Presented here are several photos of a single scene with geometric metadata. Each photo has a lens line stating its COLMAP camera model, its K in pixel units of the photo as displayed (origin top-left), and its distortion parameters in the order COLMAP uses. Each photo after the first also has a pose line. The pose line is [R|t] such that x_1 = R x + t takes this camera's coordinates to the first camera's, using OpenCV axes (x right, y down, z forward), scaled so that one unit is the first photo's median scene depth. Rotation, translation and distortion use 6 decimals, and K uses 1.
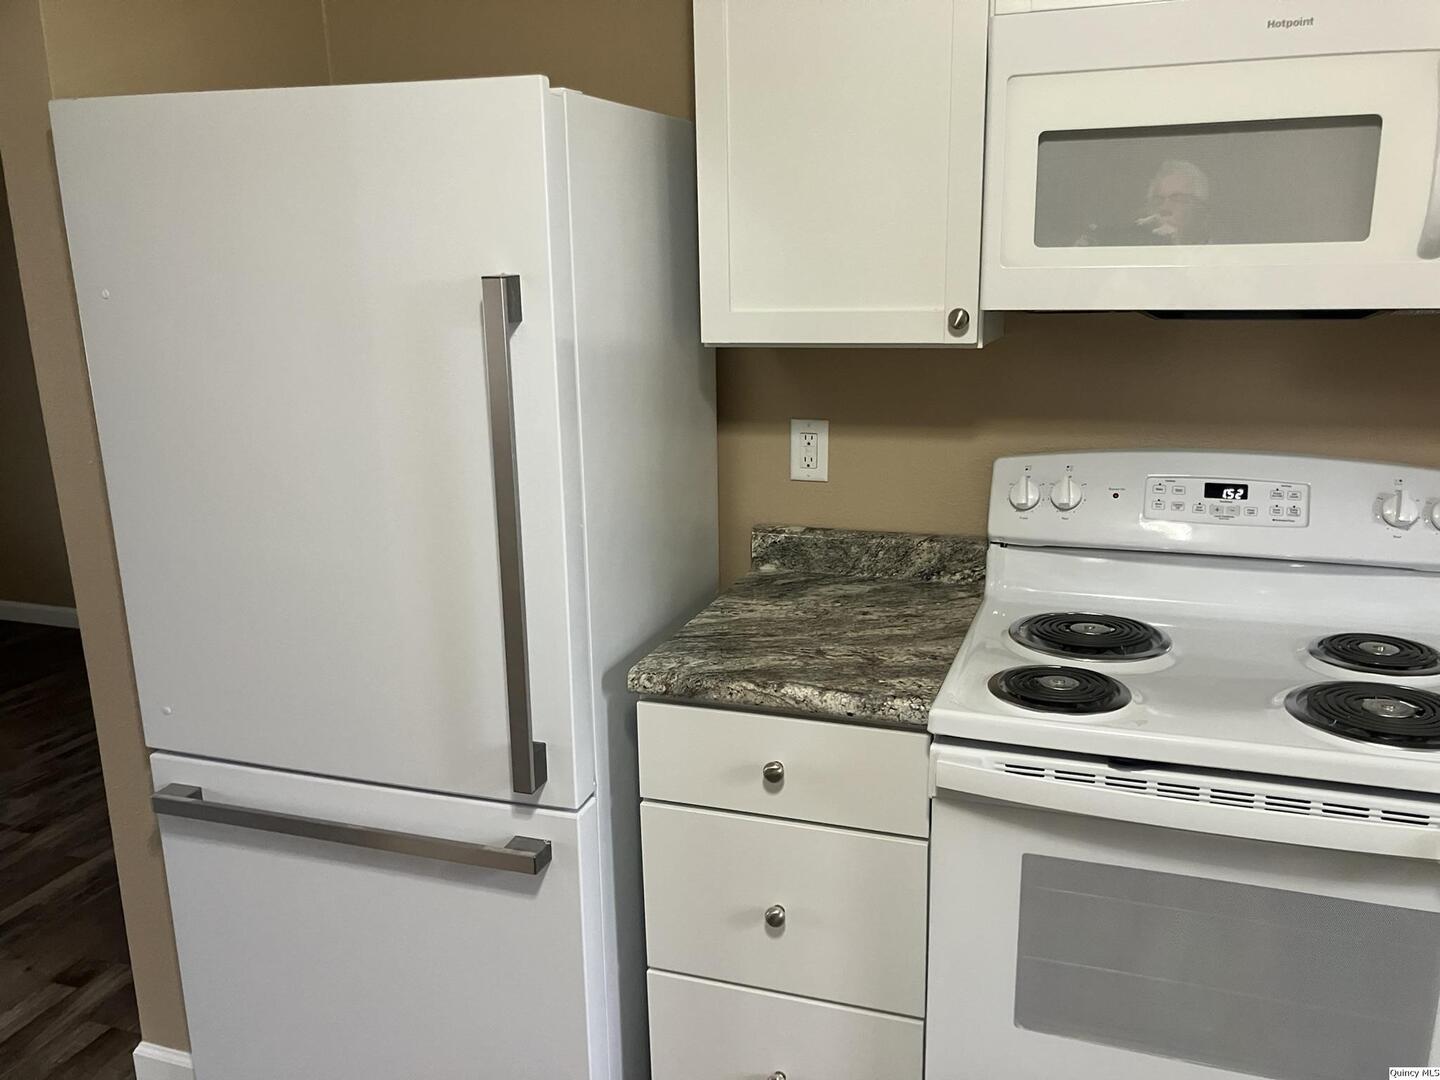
lens RADIAL K [[1176.3, 0, 720.0], [0, 1176.3, 540.0], [0, 0, 1]] dist [0.066844, -0.113367]
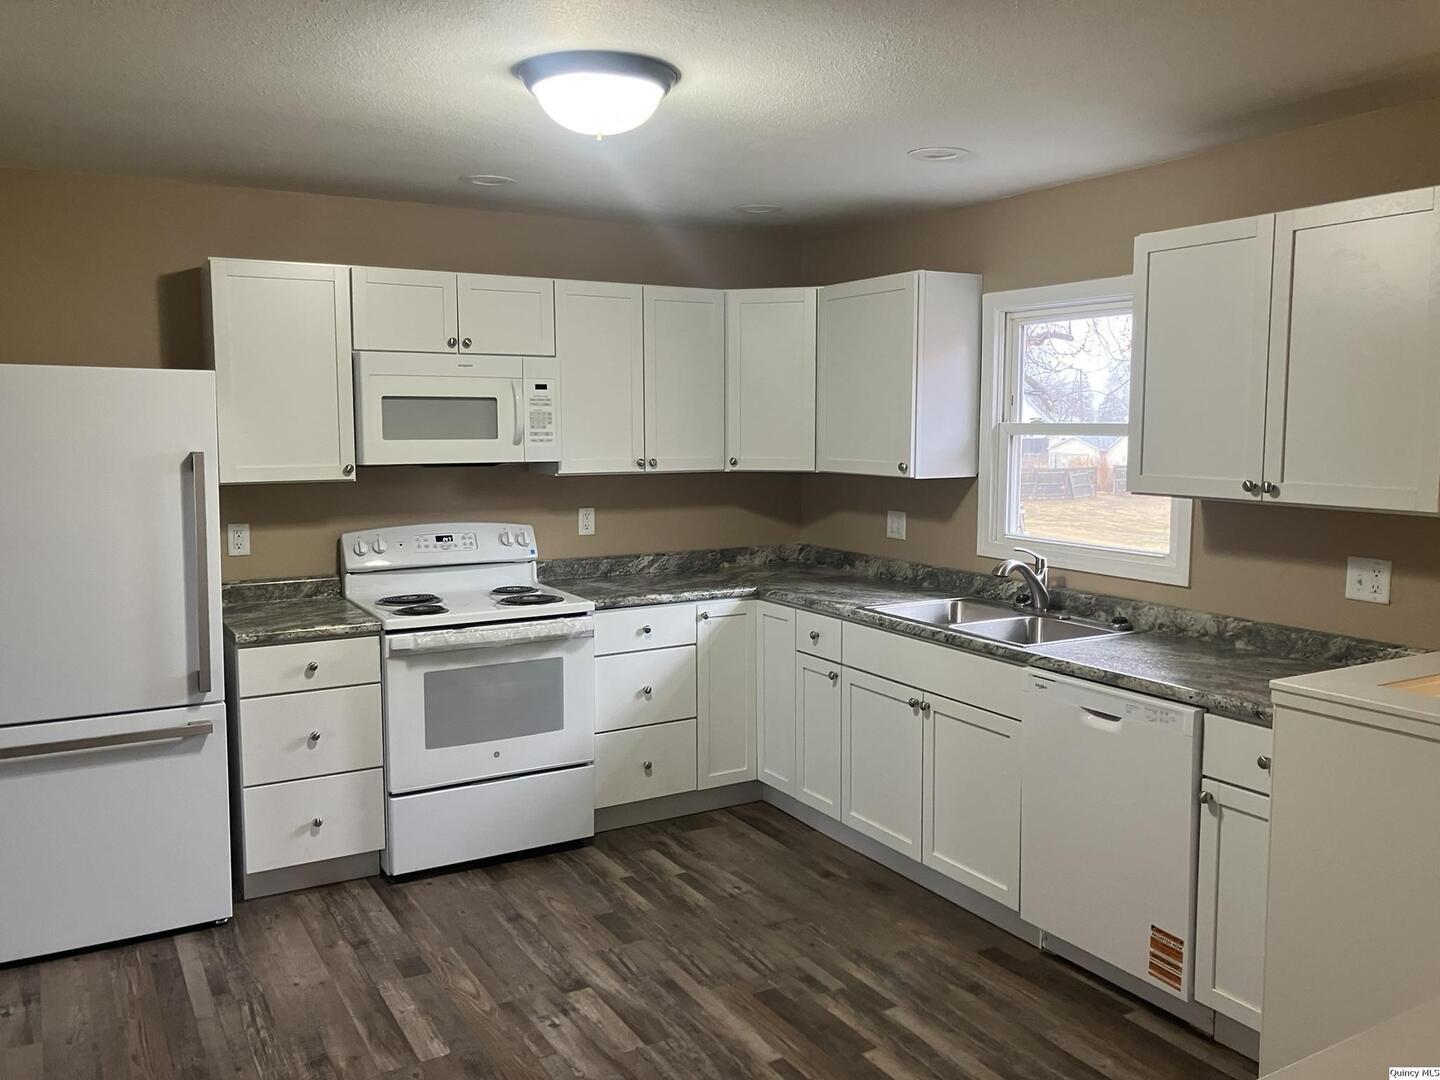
lens RADIAL K [[1176.3, 0, 720.0], [0, 1176.3, 540.0], [0, 0, 1]] dist [0.066844, -0.113367]
pose [[0.655464, -0.062158, 0.752664, -1.079764], [0.166010, 0.984090, -0.063302, 0.220458], [-0.736755, 0.166442, 0.655354, -1.047191]]
